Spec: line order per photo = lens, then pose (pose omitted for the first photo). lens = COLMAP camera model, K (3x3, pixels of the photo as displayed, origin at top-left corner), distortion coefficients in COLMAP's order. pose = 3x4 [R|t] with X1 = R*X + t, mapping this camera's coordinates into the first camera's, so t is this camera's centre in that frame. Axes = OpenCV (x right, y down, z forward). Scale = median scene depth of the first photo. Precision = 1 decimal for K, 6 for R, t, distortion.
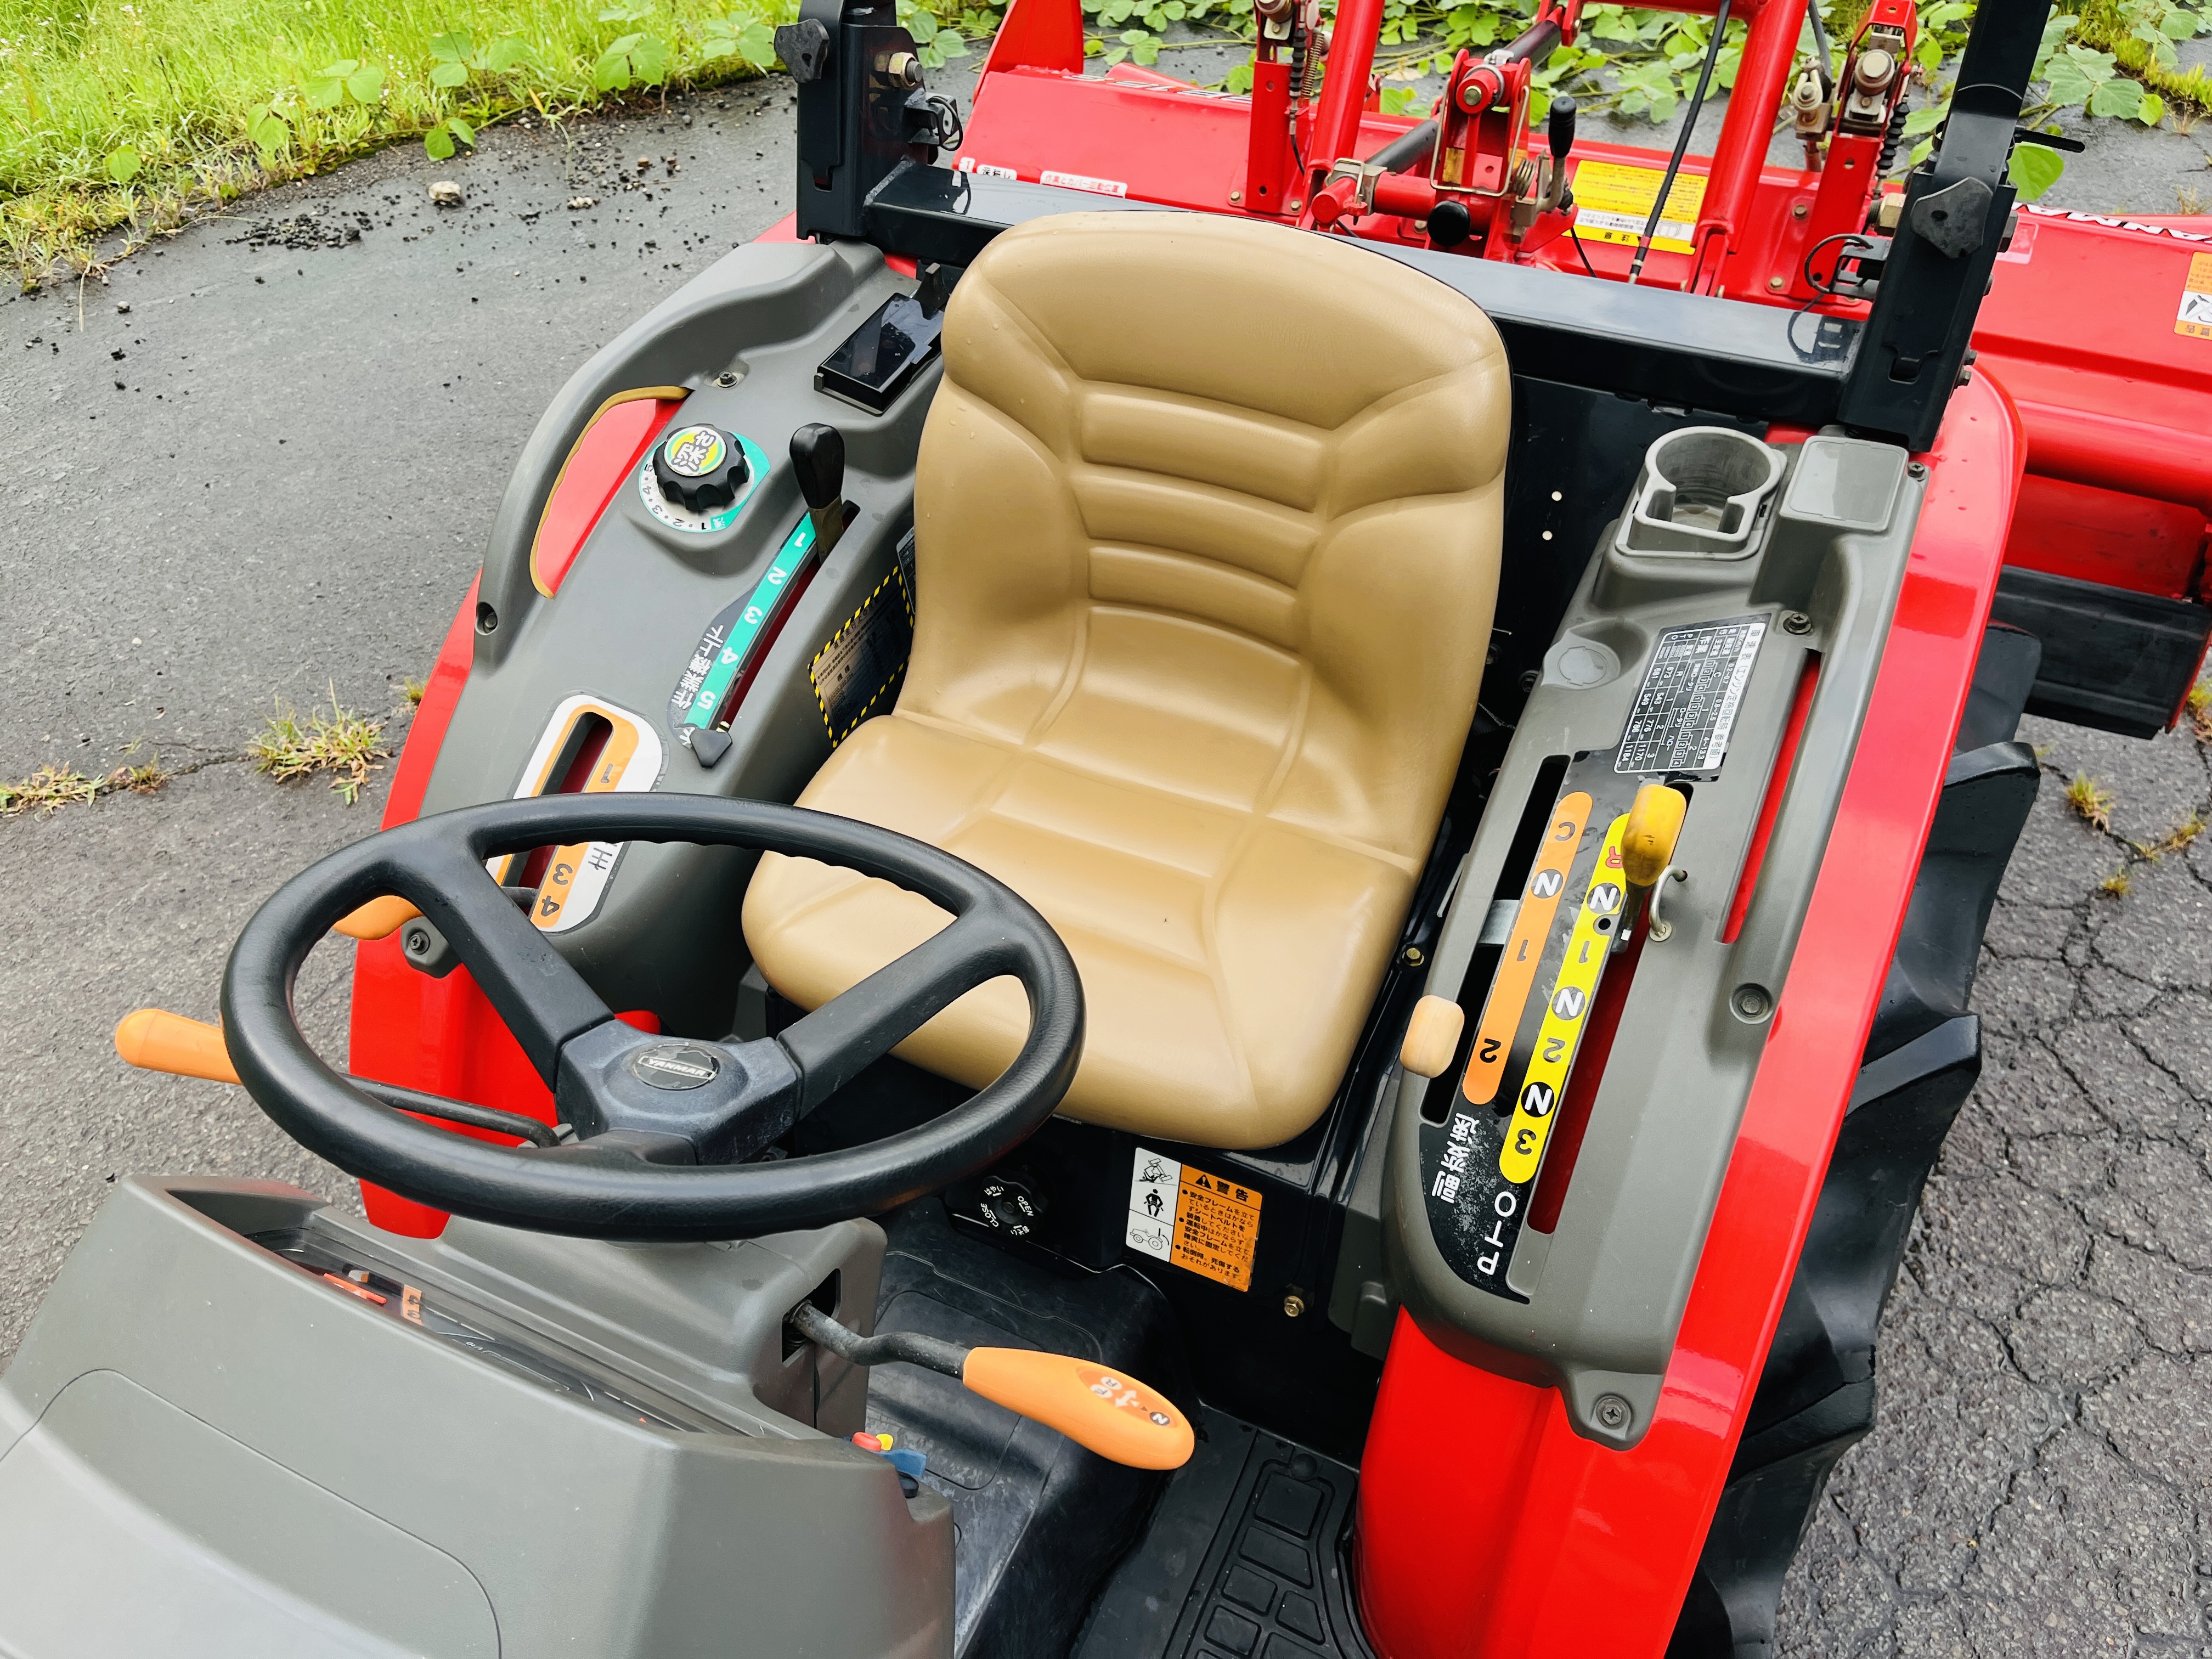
lens RADIAL K [[1703.8, 0, 1106.0], [0, 1703.8, 829.5], [0, 0, 1]] dist [0.002991, -0.011175]
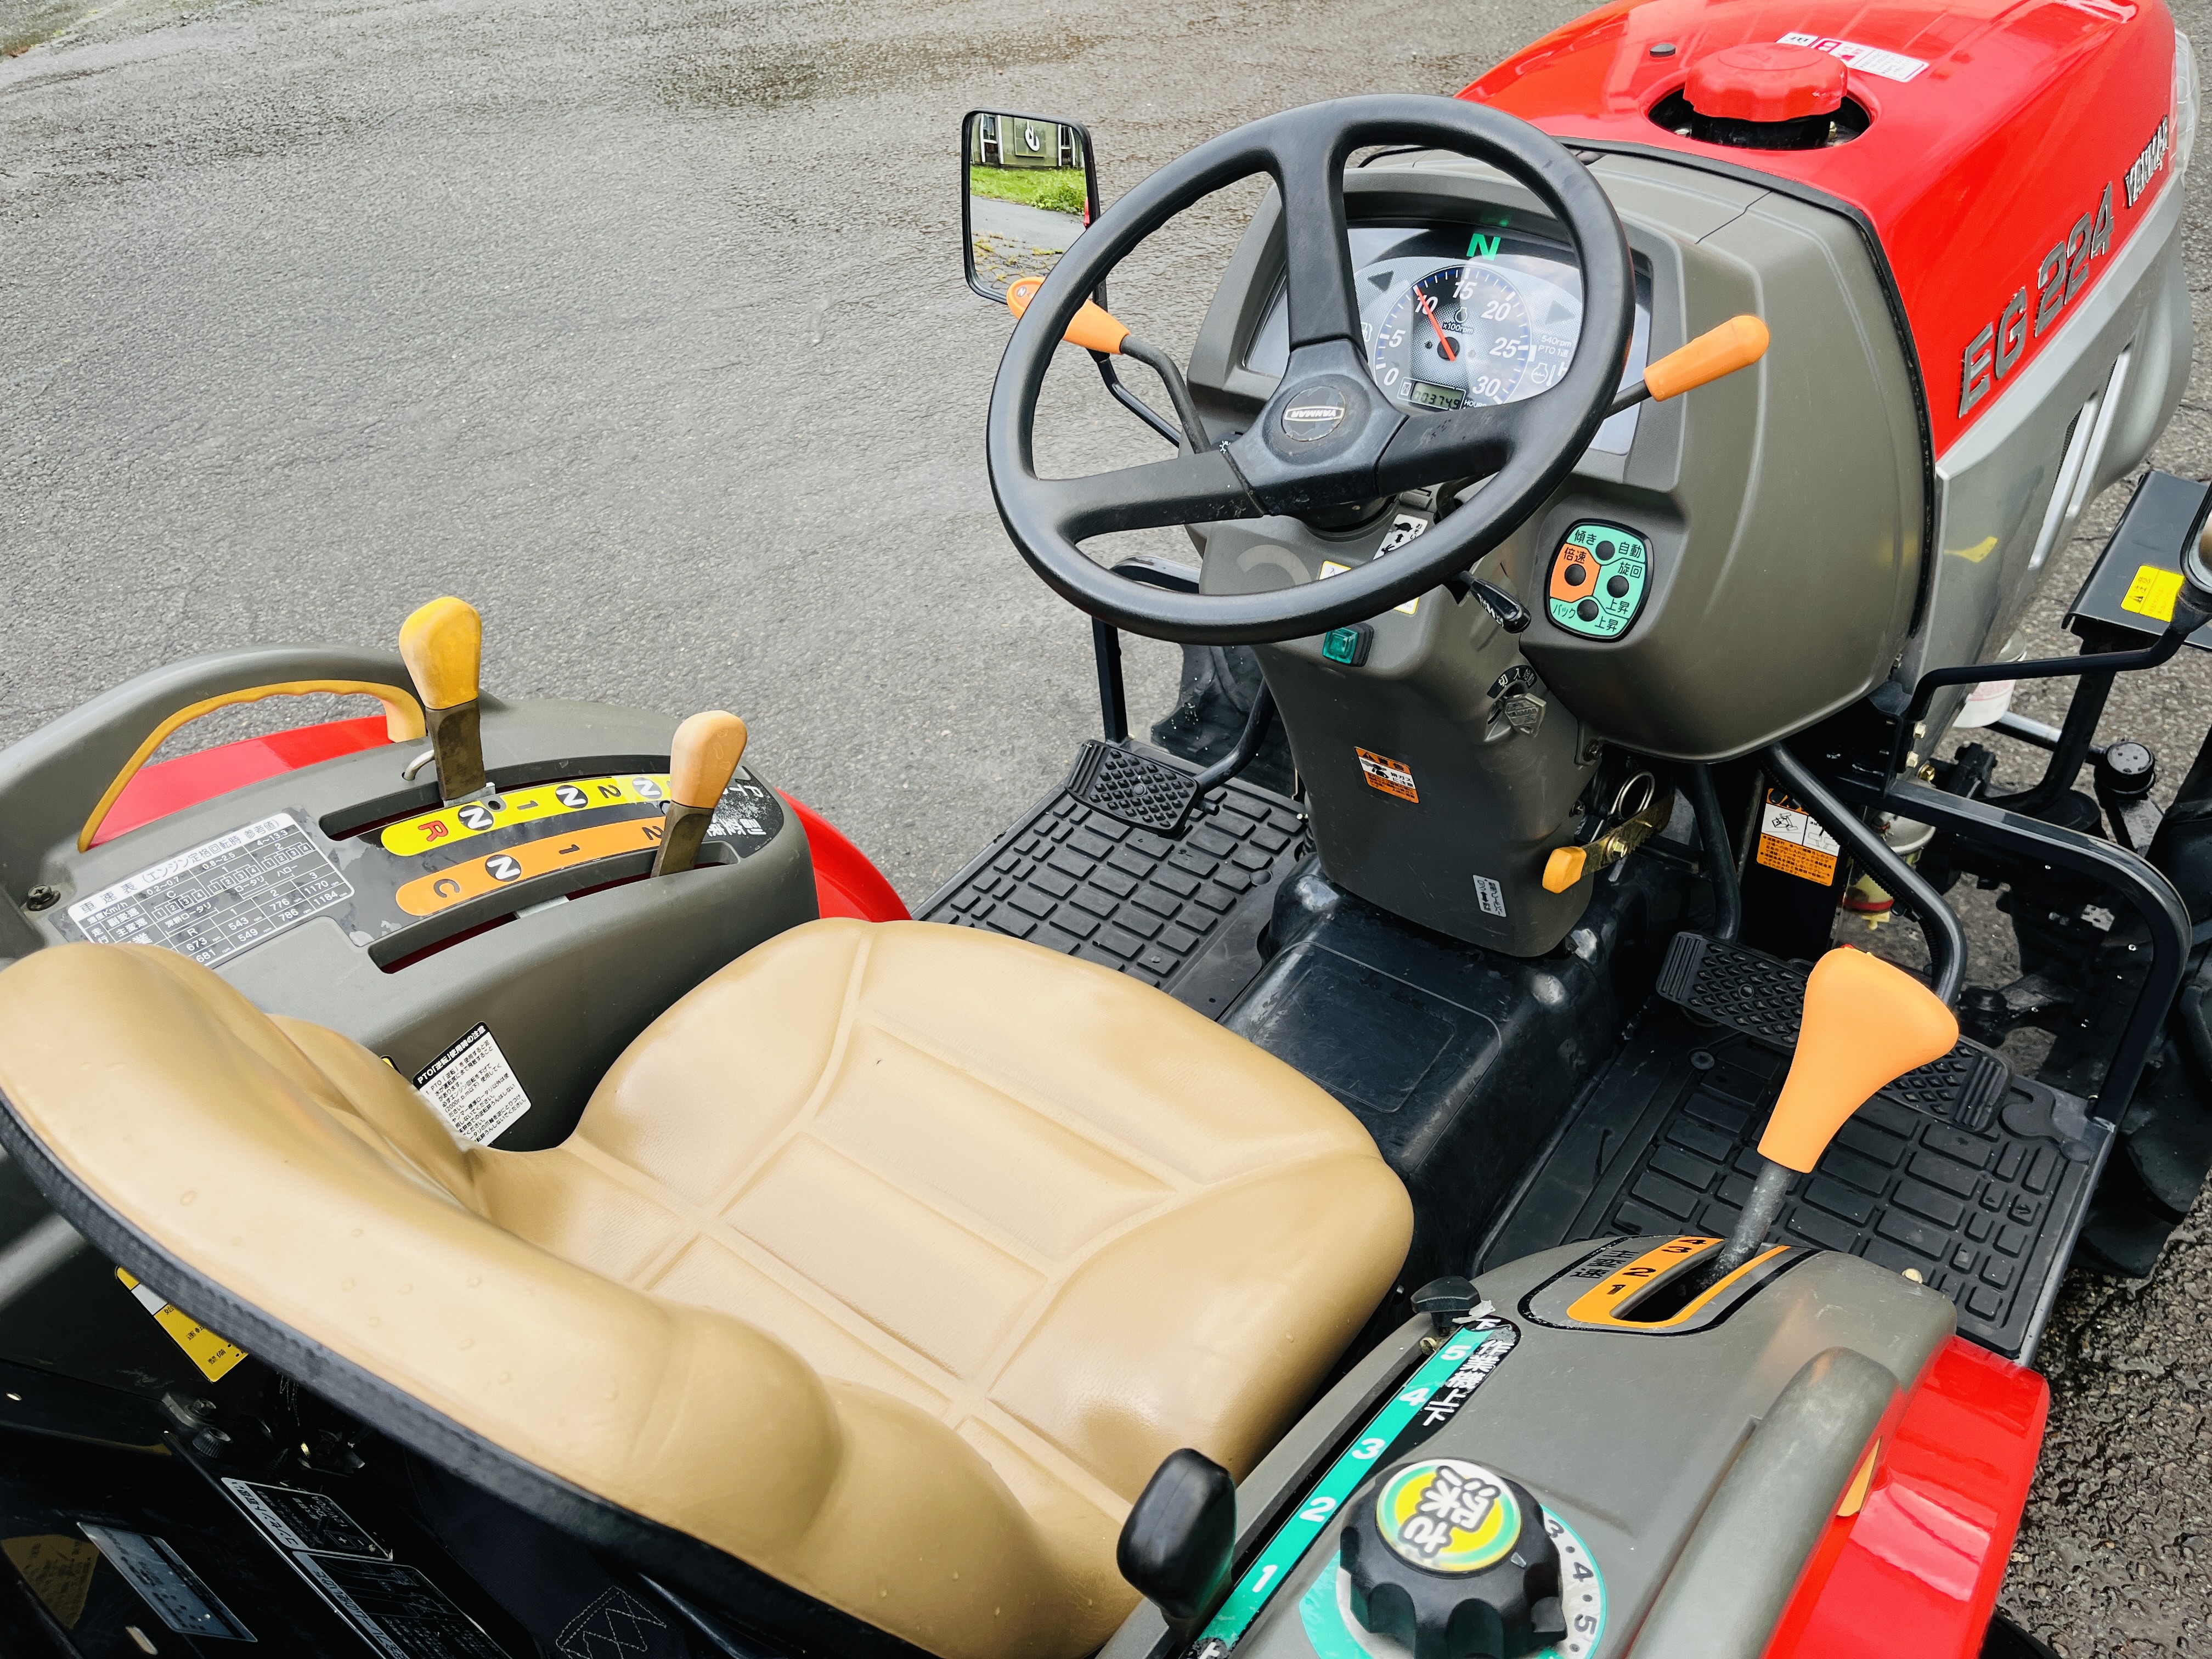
lens RADIAL K [[1703.8, 0, 1106.0], [0, 1703.8, 829.5], [0, 0, 1]] dist [0.002991, -0.011175]
pose [[-0.963939, -0.011386, 0.265880, -0.327635], [0.264959, 0.052310, 0.962840, -0.813832], [-0.024871, 0.998566, -0.047407, 1.027908]]
